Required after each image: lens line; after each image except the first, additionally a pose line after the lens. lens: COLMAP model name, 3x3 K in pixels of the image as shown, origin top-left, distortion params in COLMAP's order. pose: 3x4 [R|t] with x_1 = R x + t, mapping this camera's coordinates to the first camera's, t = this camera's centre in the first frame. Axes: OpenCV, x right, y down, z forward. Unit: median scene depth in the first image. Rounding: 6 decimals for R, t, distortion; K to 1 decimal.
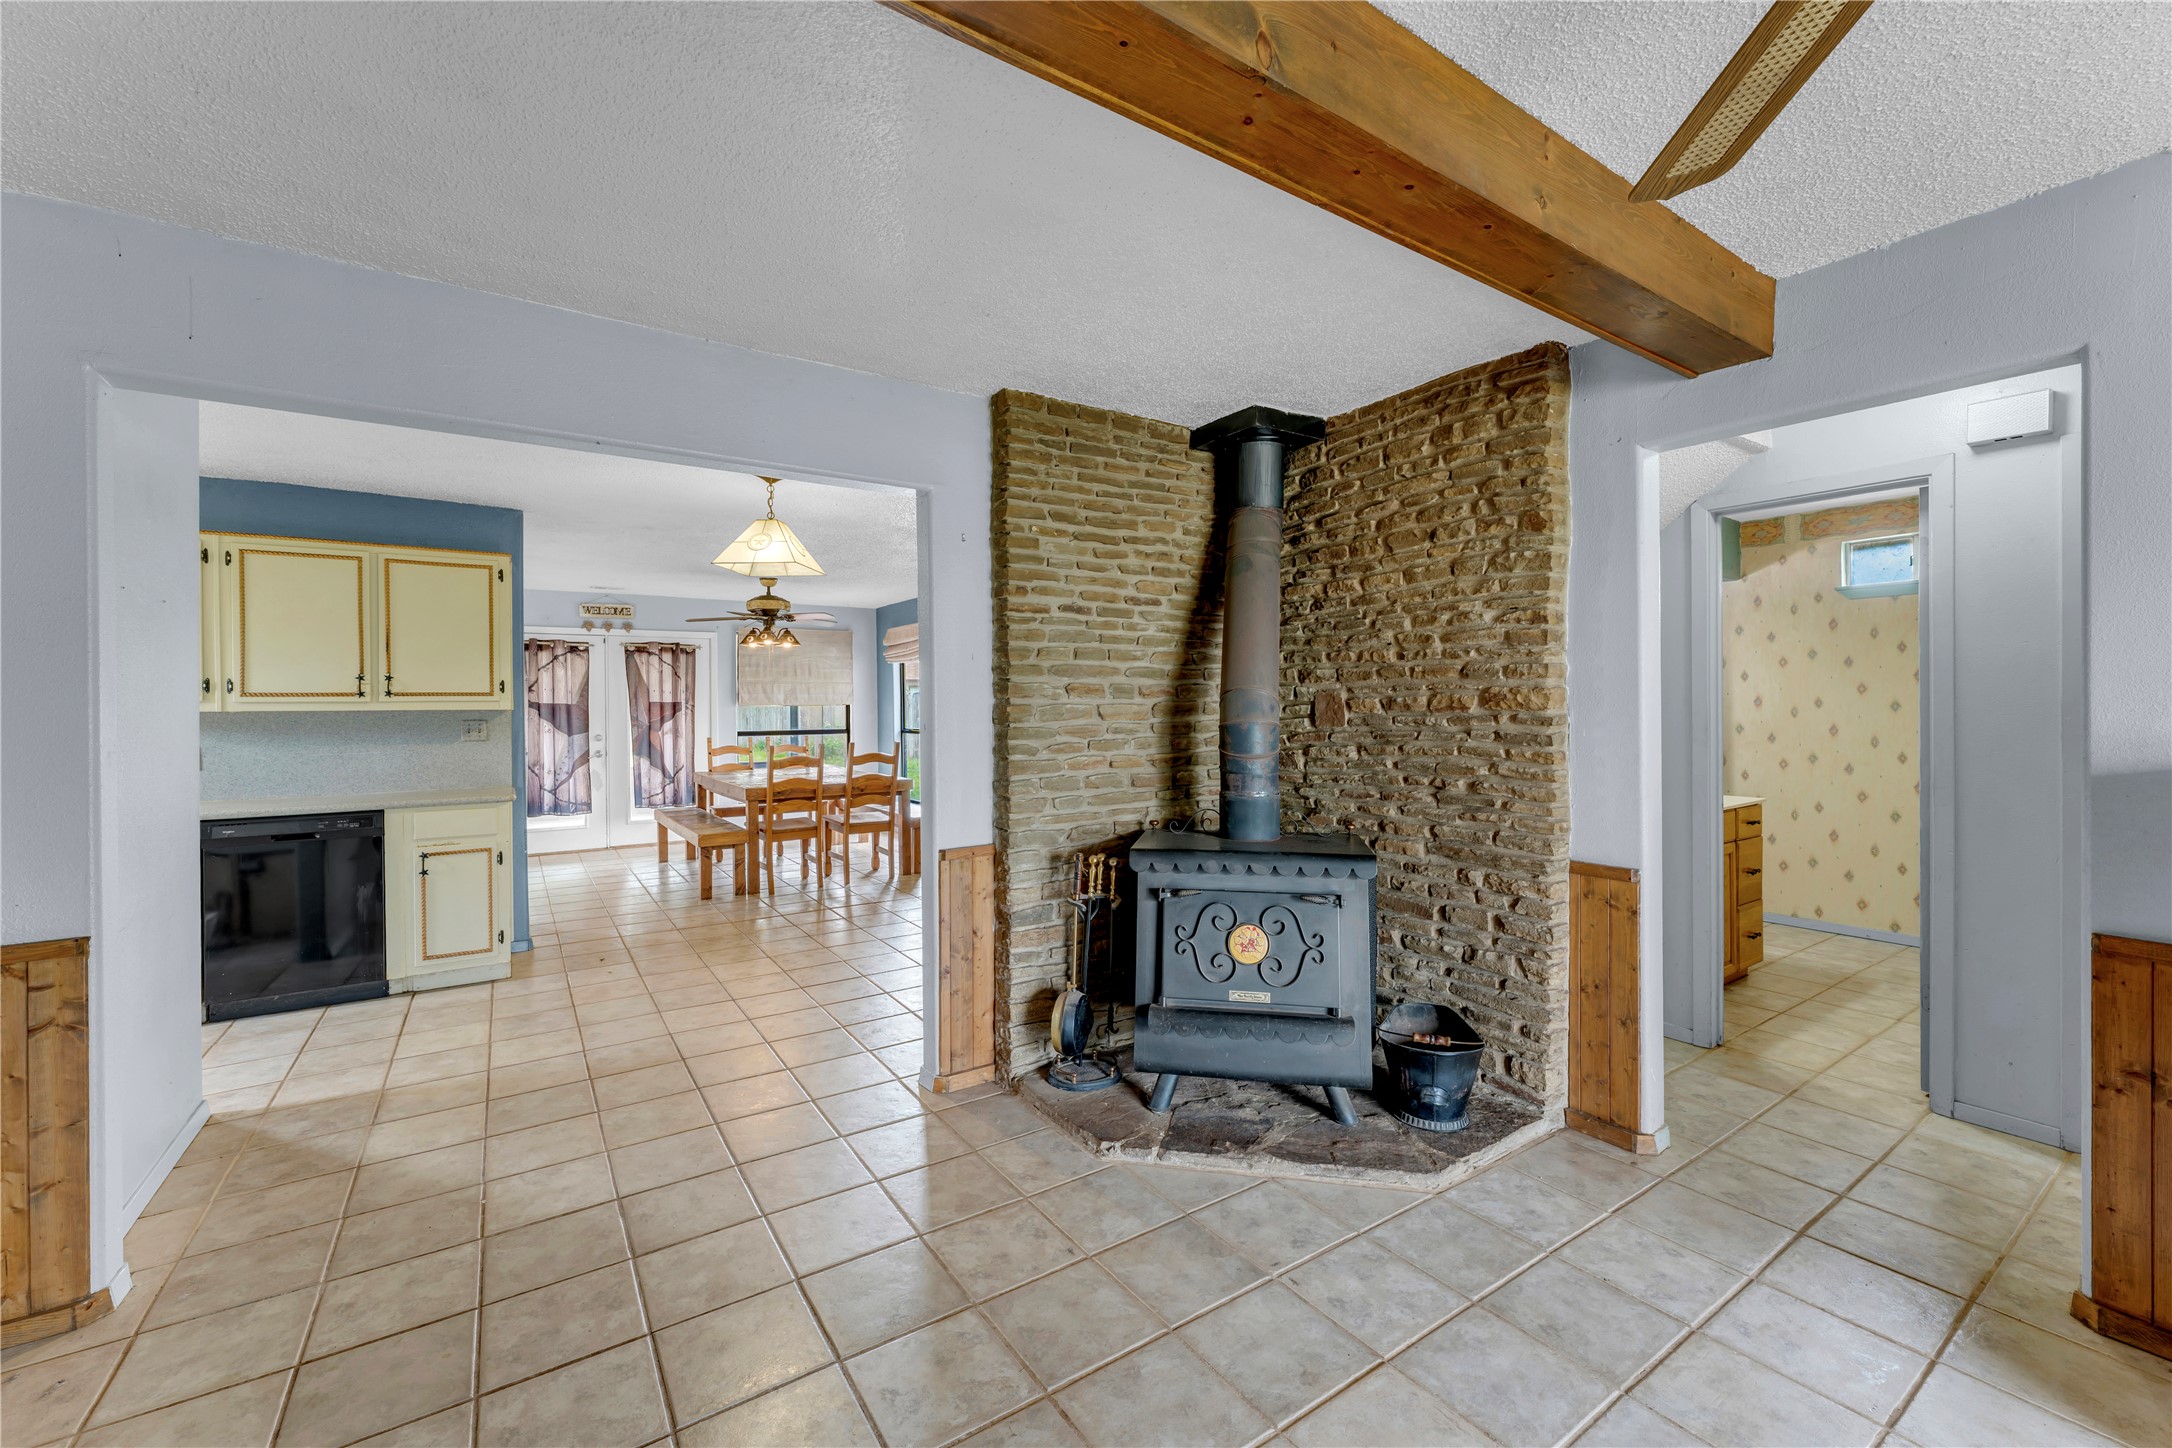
lens RADIAL K [[869.5, 0, 1070.4], [0, 869.5, 716.0], [0, 0, 1]] dist [0.001169, 0.000080]
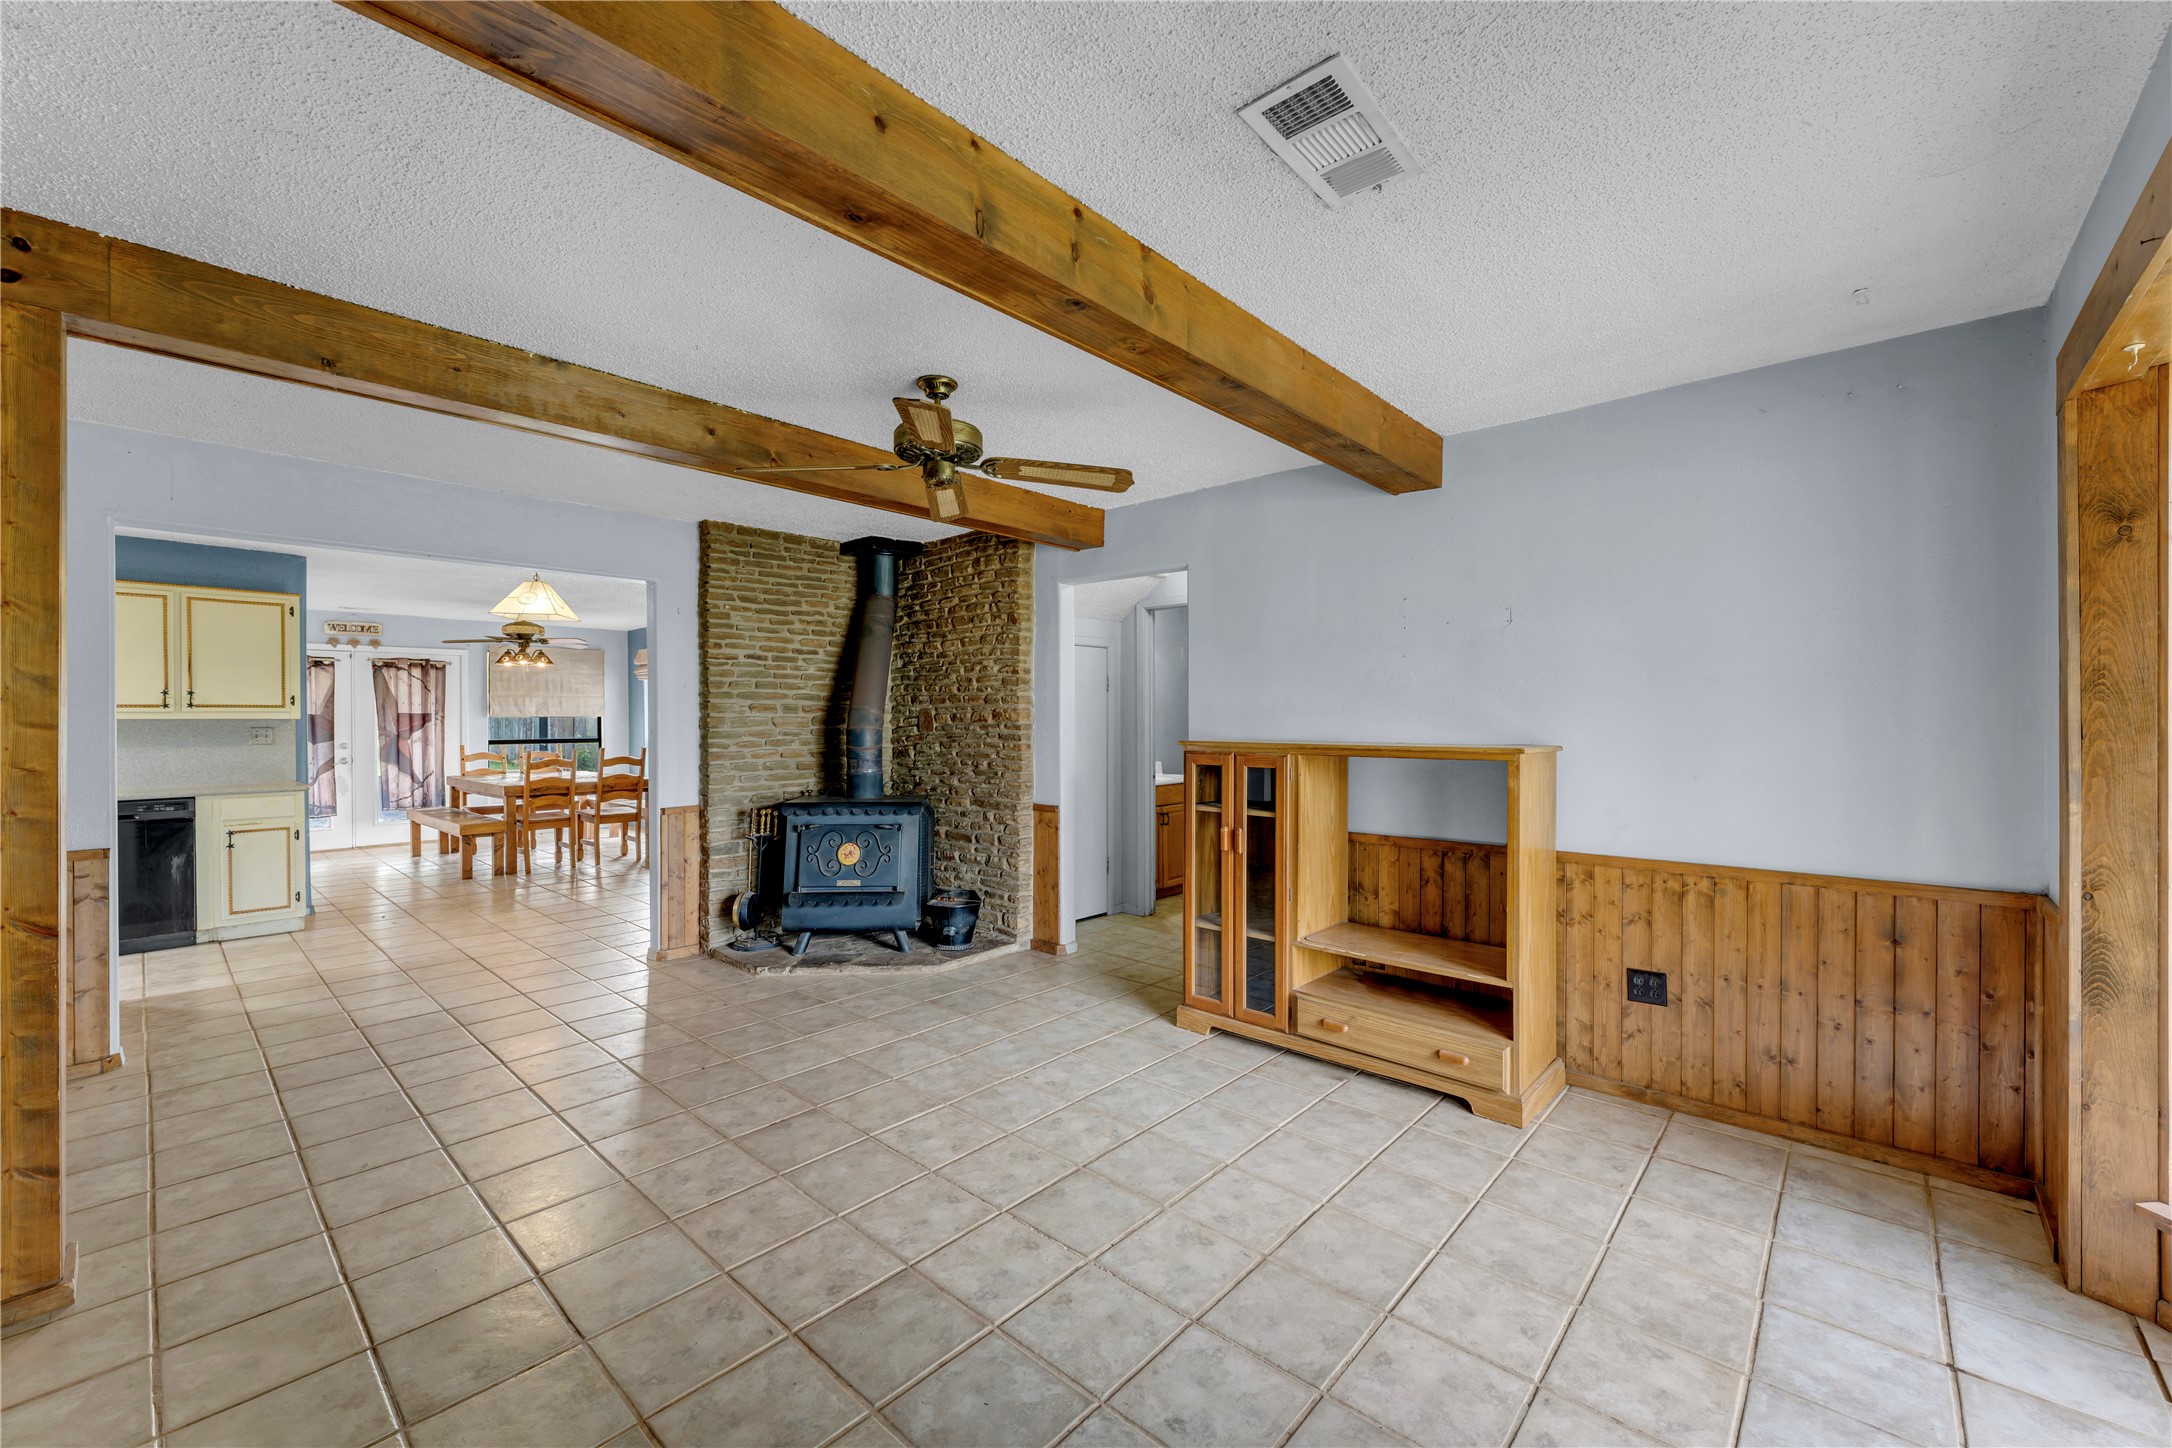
lens RADIAL K [[864.4, 0, 1078.4], [0, 864.4, 727.1], [0, 0, 1]] dist [-0.001386, -0.000041]
pose [[0.967879, 0.002551, 0.251403, 0.174202], [-0.001811, 0.999993, -0.003175, 0.008843], [-0.251409, 0.002617, 0.967877, -0.658259]]
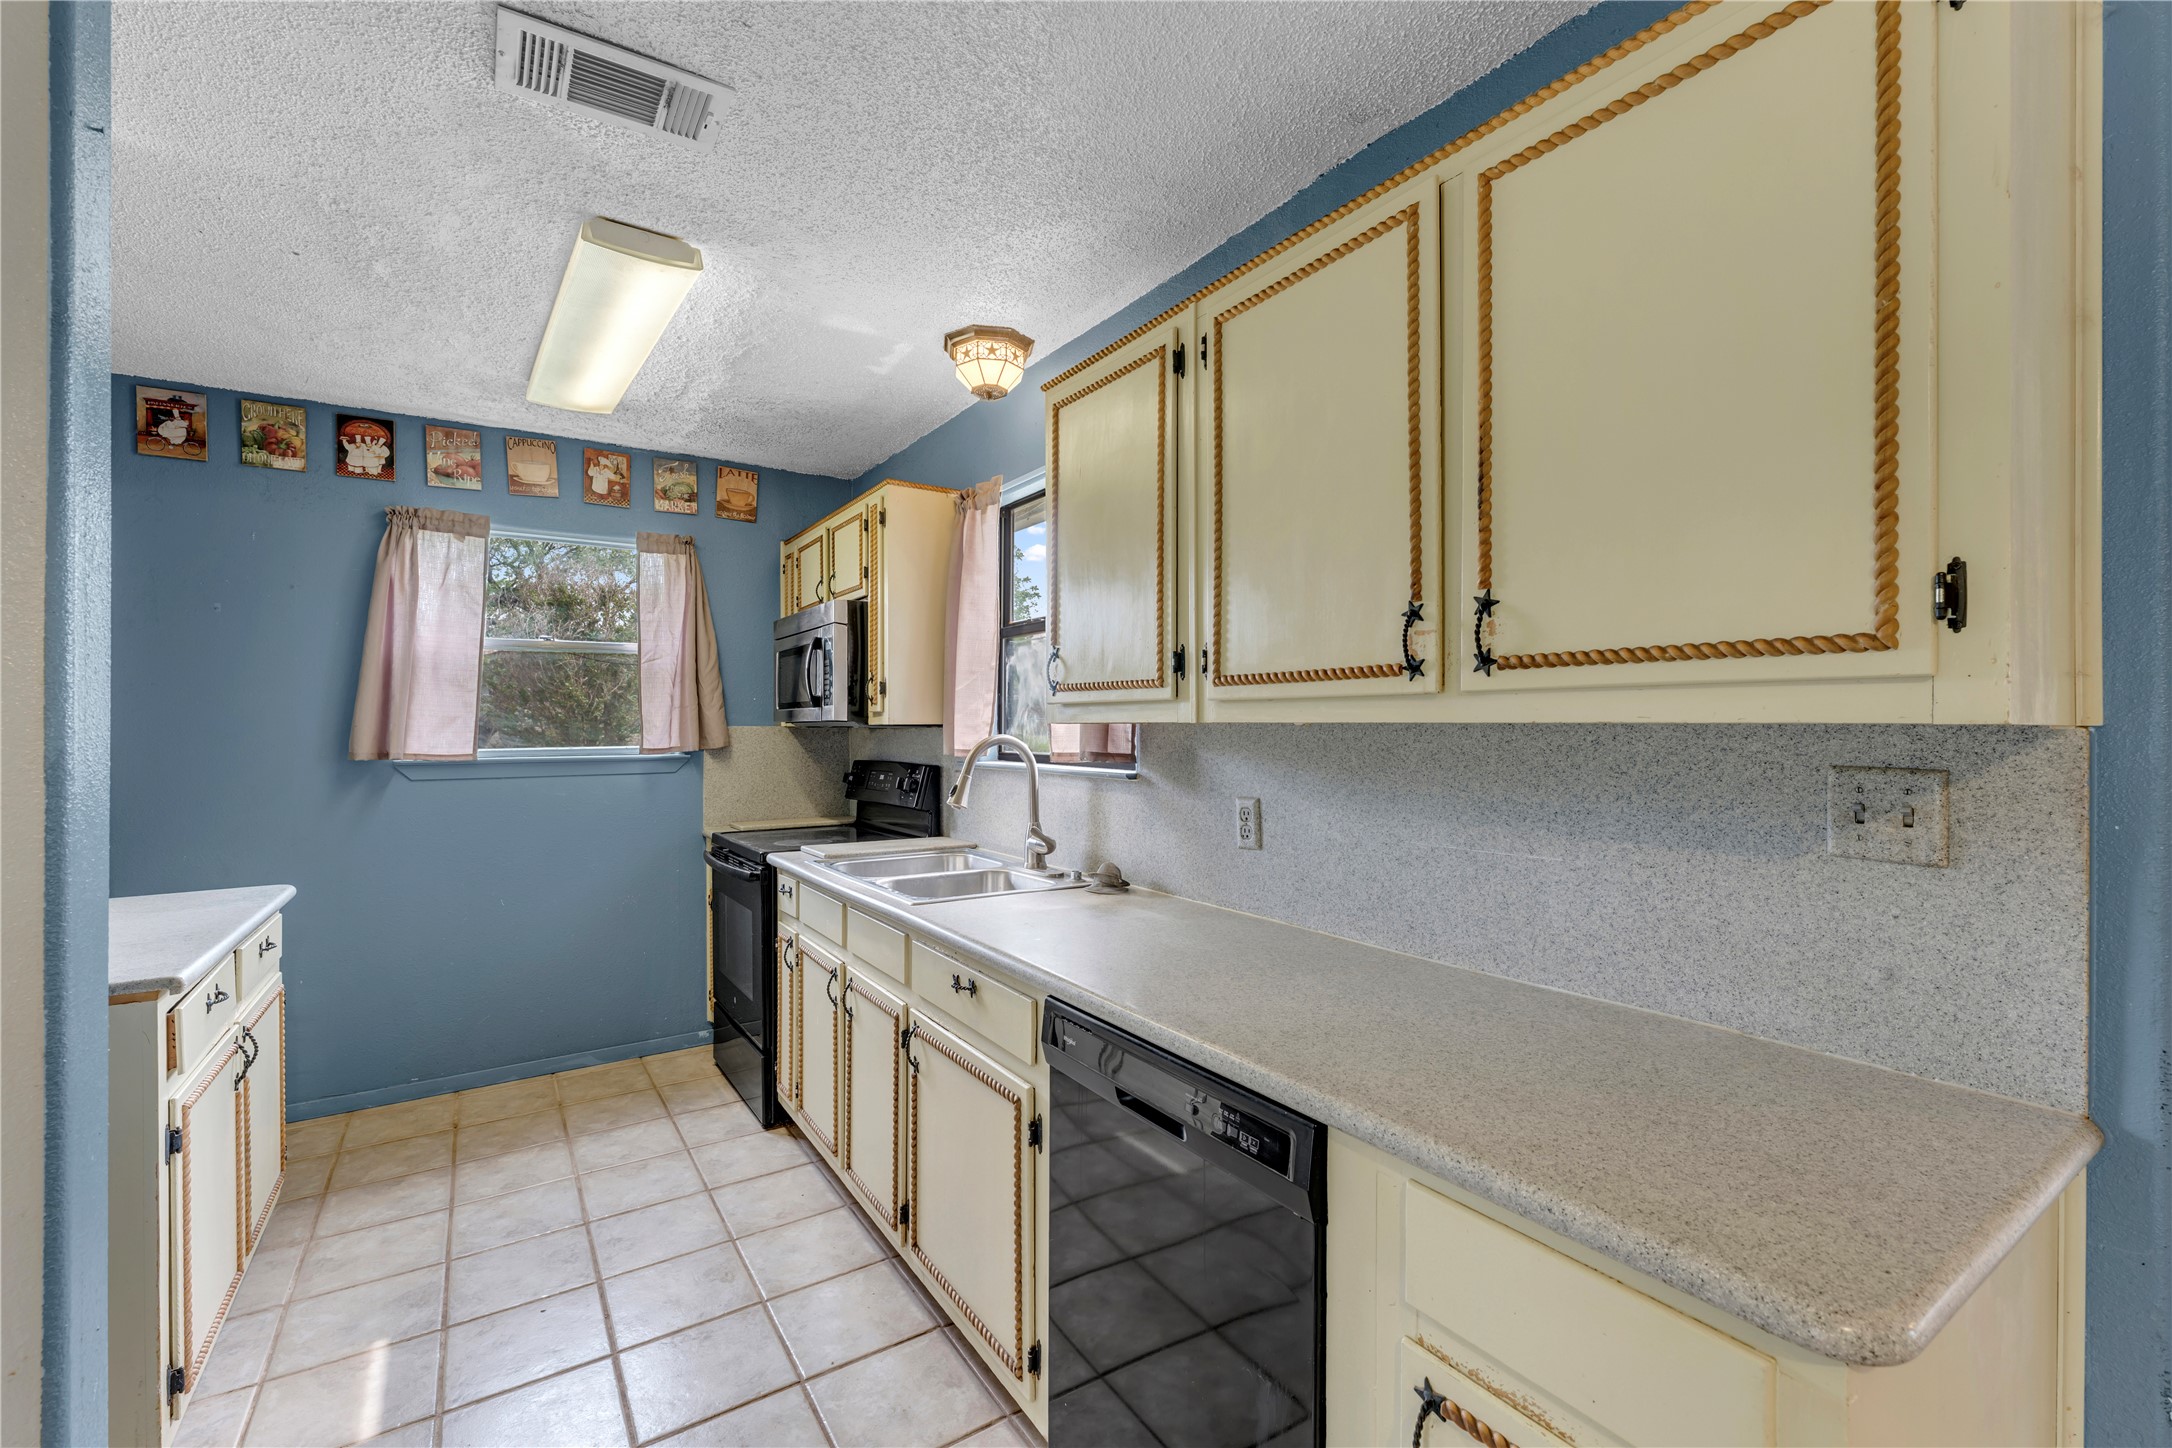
lens RADIAL K [[919.6, 0, 1087.1], [0, 919.6, 727.3], [0, 0, 1]] dist [0.001080, 0.000031]
pose [[0.006802, 0.008758, -0.999939, -0.632112], [-0.008618, 0.999925, 0.008699, -0.008487], [0.999940, 0.008558, 0.006877, 1.115054]]
